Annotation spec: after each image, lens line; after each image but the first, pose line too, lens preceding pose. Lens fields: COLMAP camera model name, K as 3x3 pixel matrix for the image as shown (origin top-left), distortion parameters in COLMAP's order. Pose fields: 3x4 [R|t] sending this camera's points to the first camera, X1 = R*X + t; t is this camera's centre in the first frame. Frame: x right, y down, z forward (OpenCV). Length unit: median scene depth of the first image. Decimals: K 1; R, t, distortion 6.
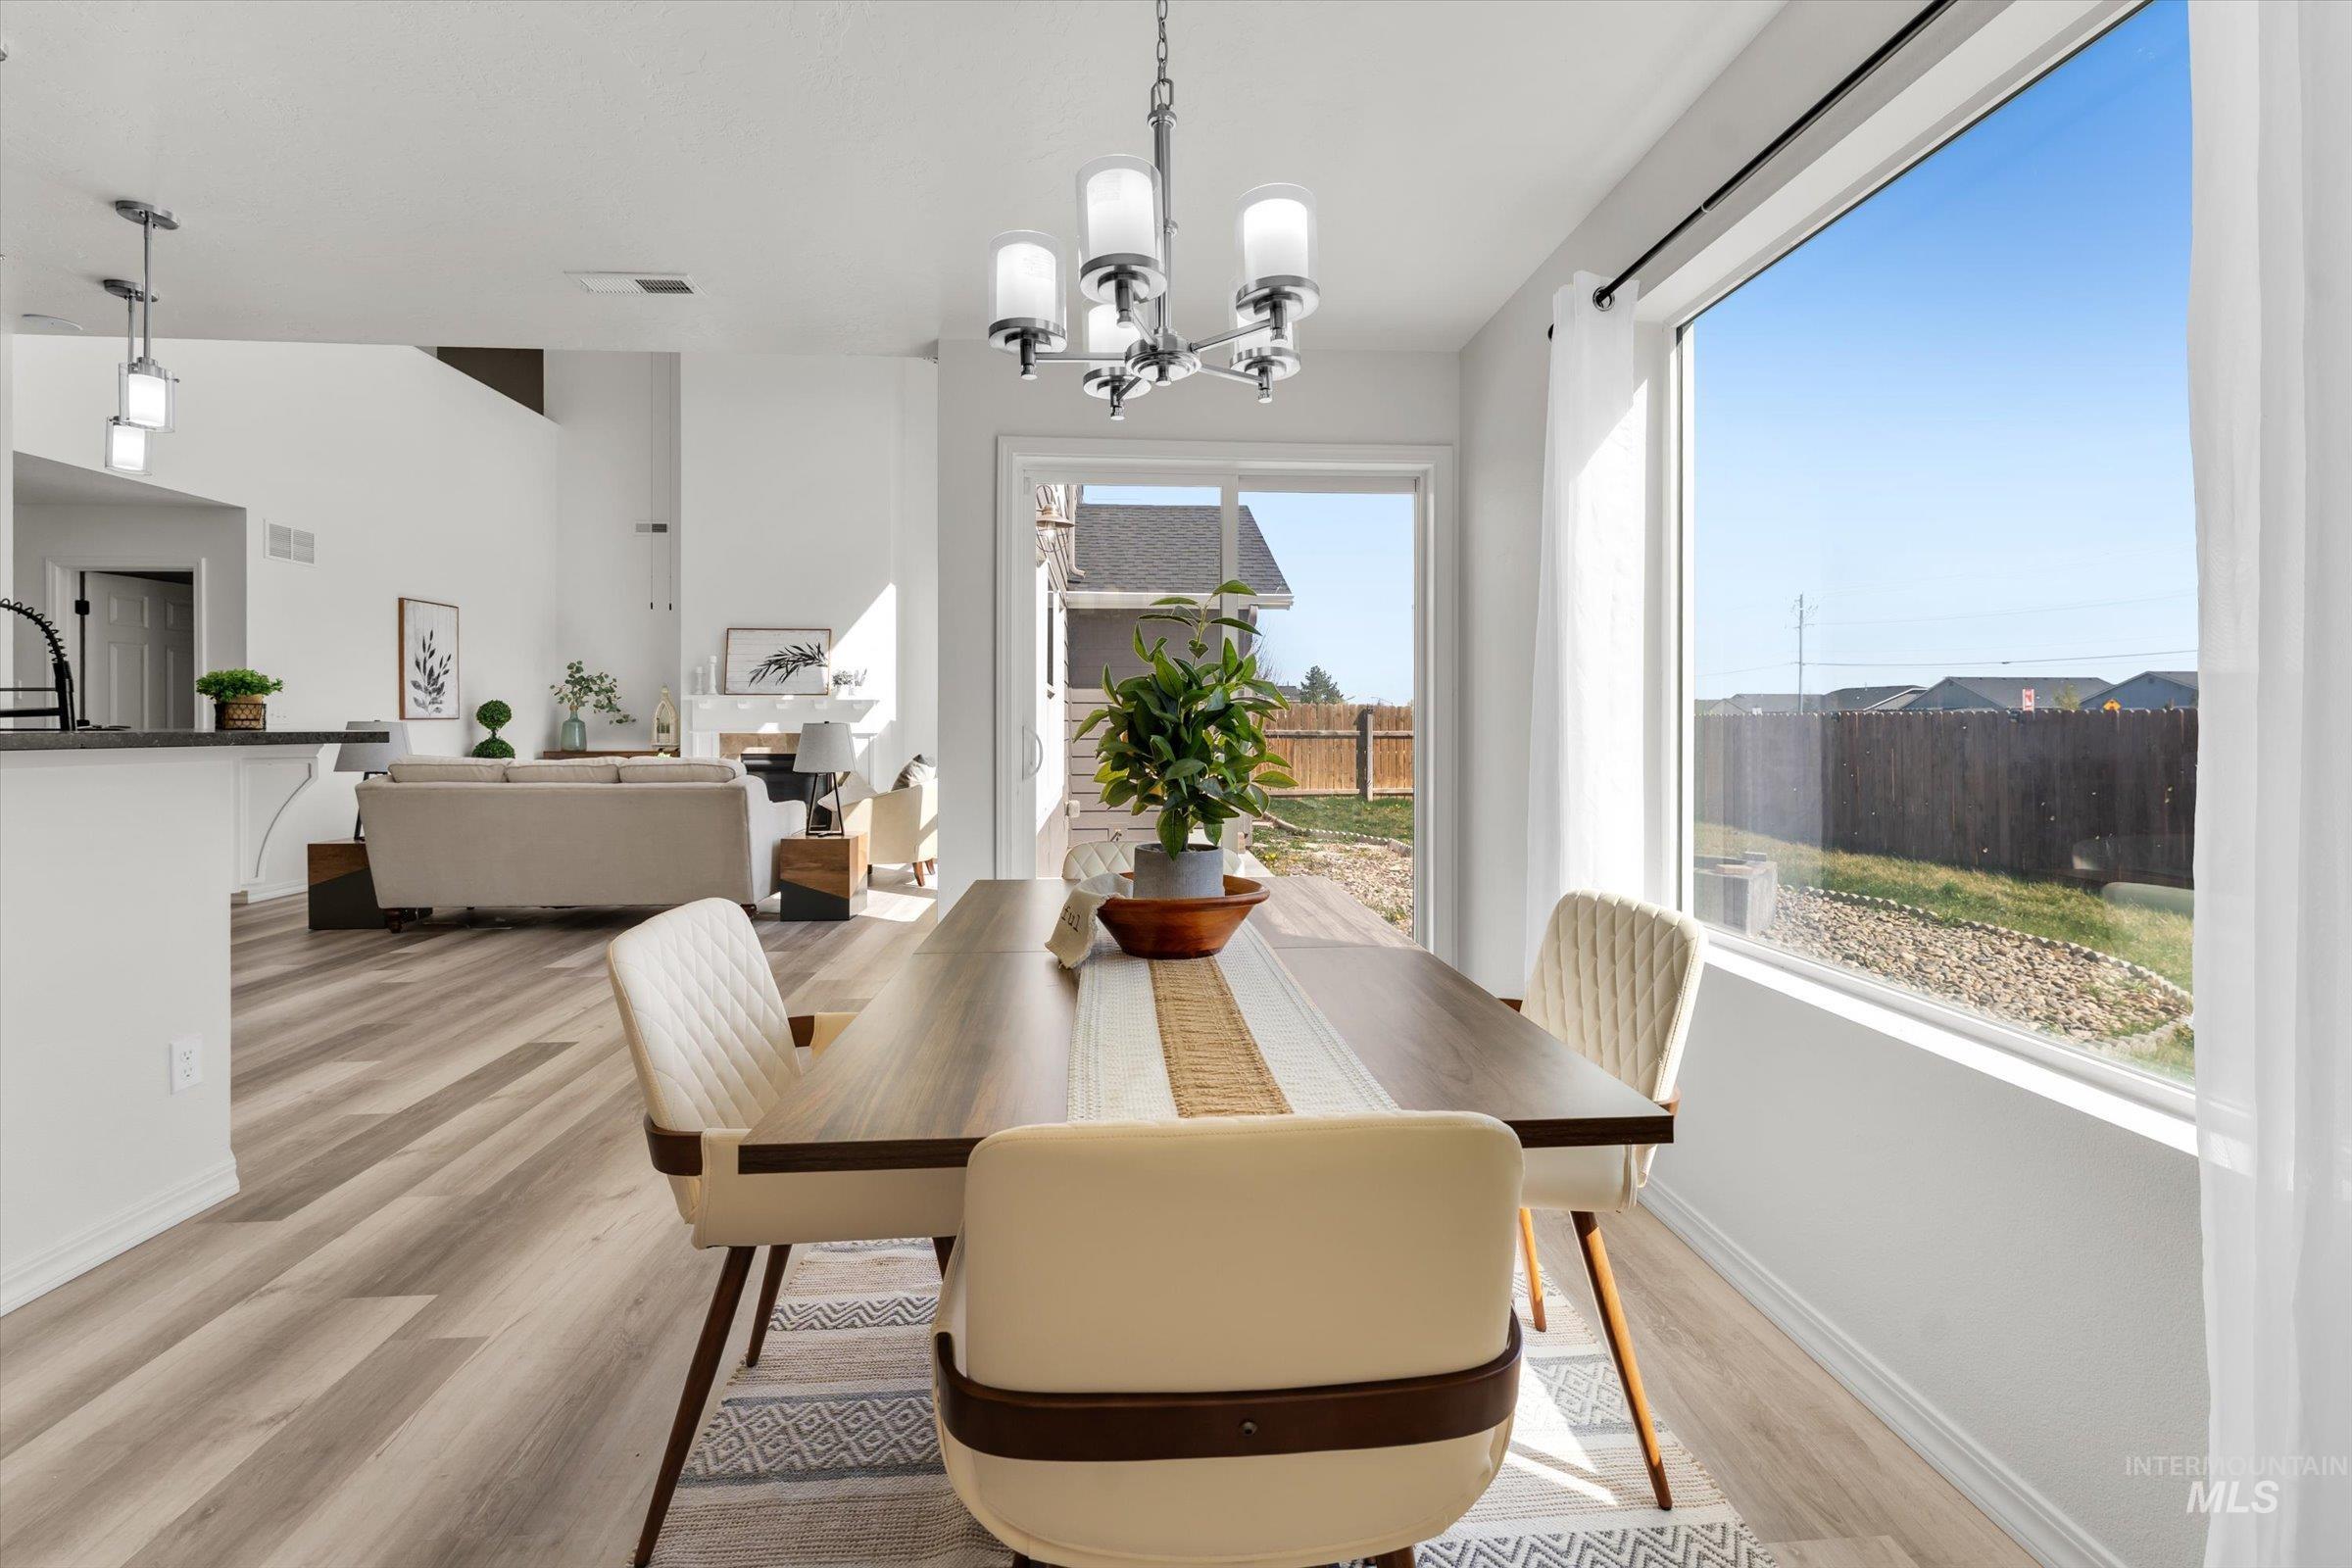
lens RADIAL K [[952.5, 0, 1145.2], [0, 952.5, 728.4], [0, 0, 1]] dist [0.003893, -0.000427]
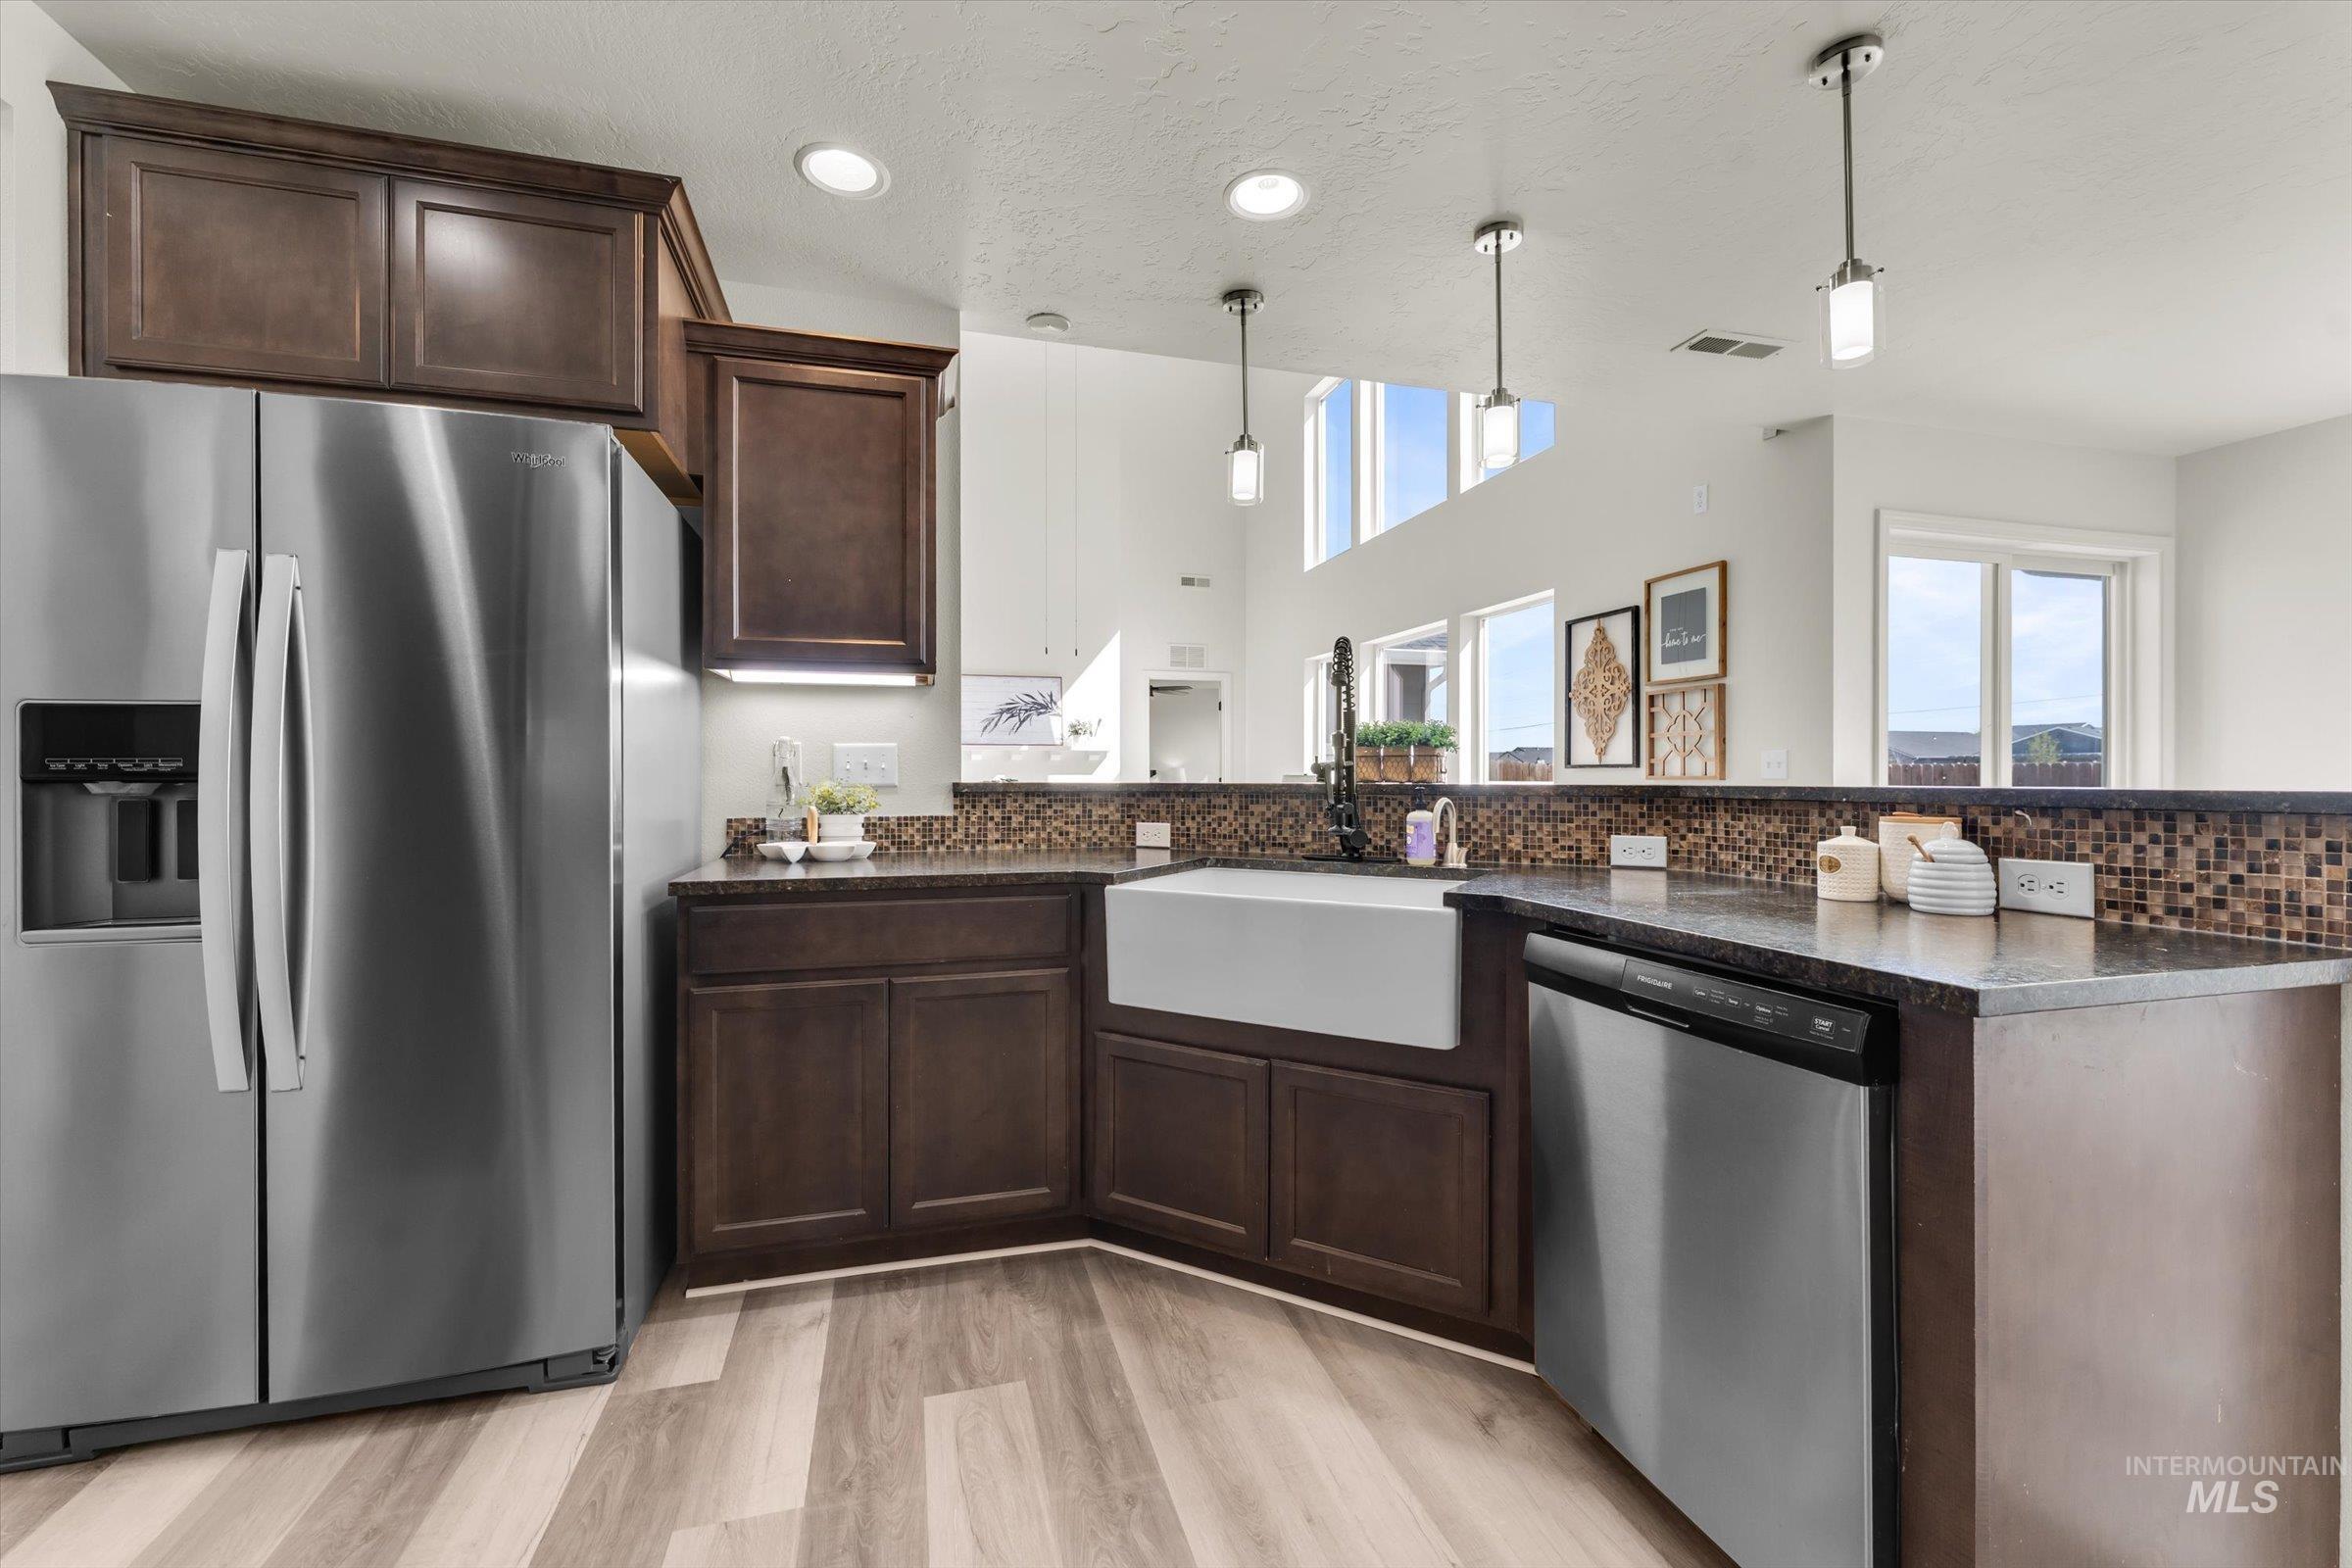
lens RADIAL K [[952.5, 0, 1165.1], [0, 952.5, 777.7], [0, 0, 1]] dist [0.003893, -0.000427]
pose [[0.977581, -0.002854, 0.210540, -0.504828], [0.003367, 0.999992, -0.002077, -0.000095], [-0.210533, 0.002739, 0.977583, 0.046591]]
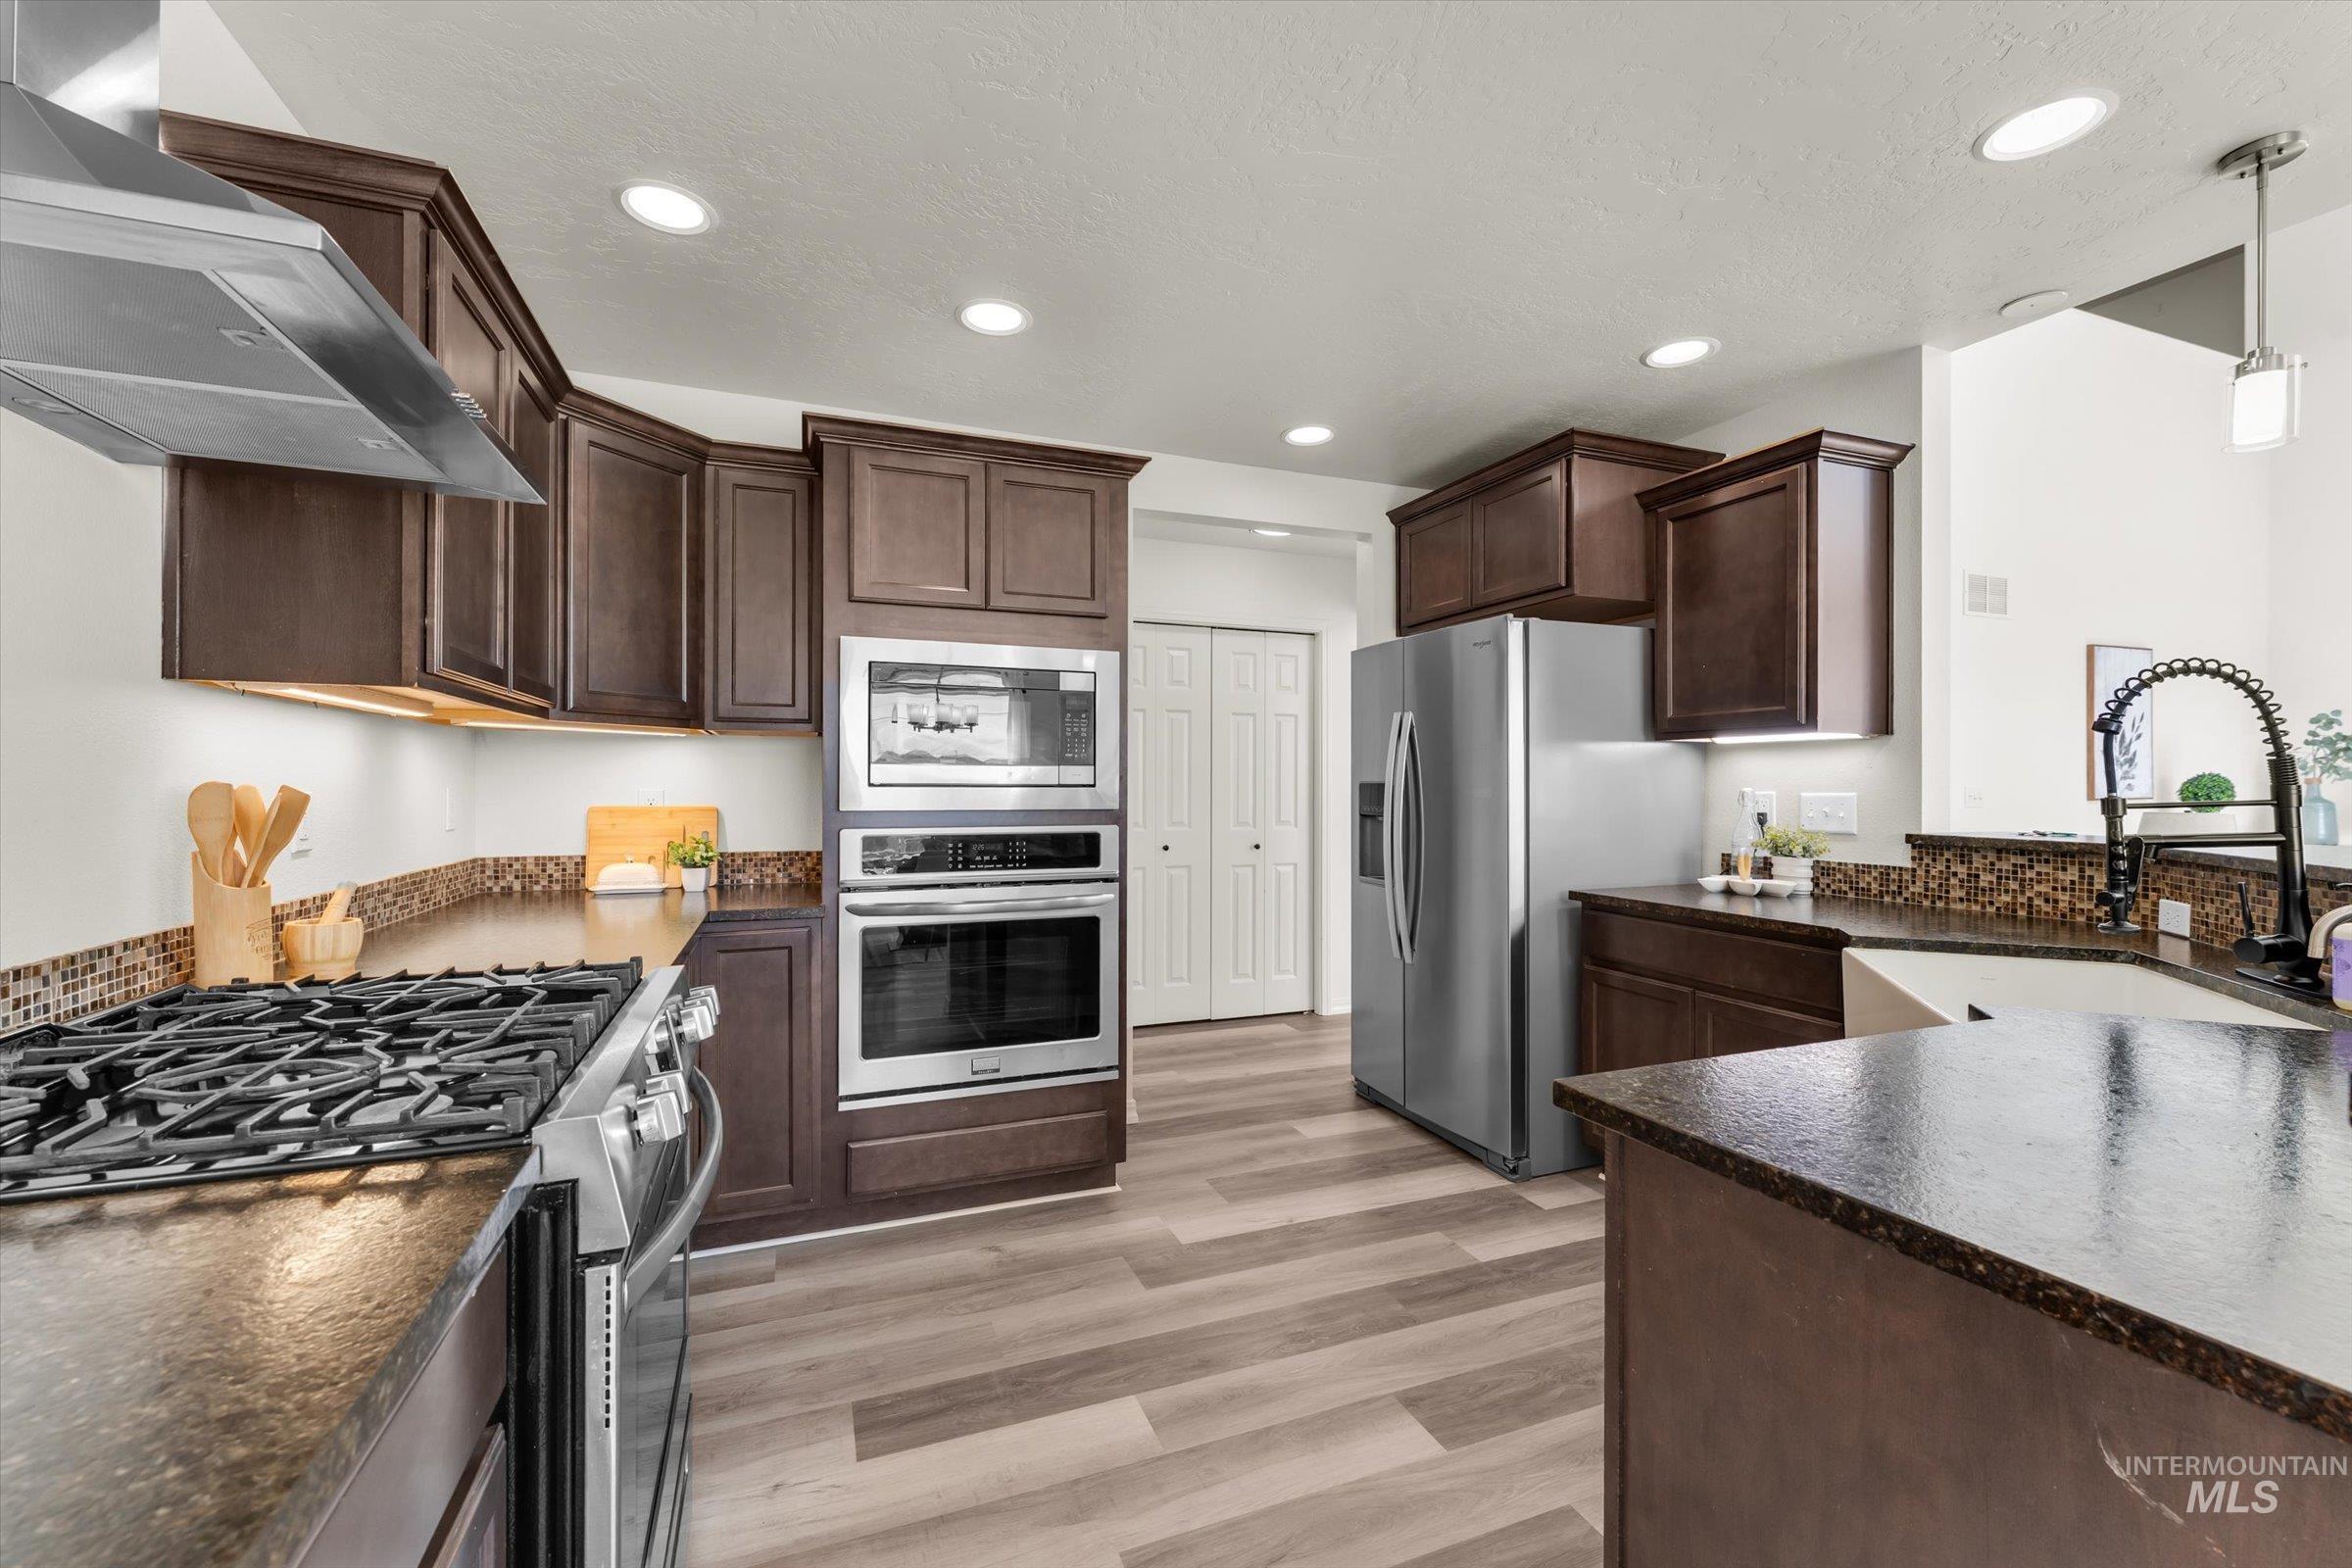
lens RADIAL K [[952.5, 0, 1183.1], [0, 952.5, 786.6], [0, 0, 1]] dist [0.003893, -0.000427]
pose [[0.316874, 0.001494, -0.948466, -0.253301], [-0.005802, 0.999983, -0.000364, -0.015156], [0.948450, 0.005619, 0.316877, 0.050600]]
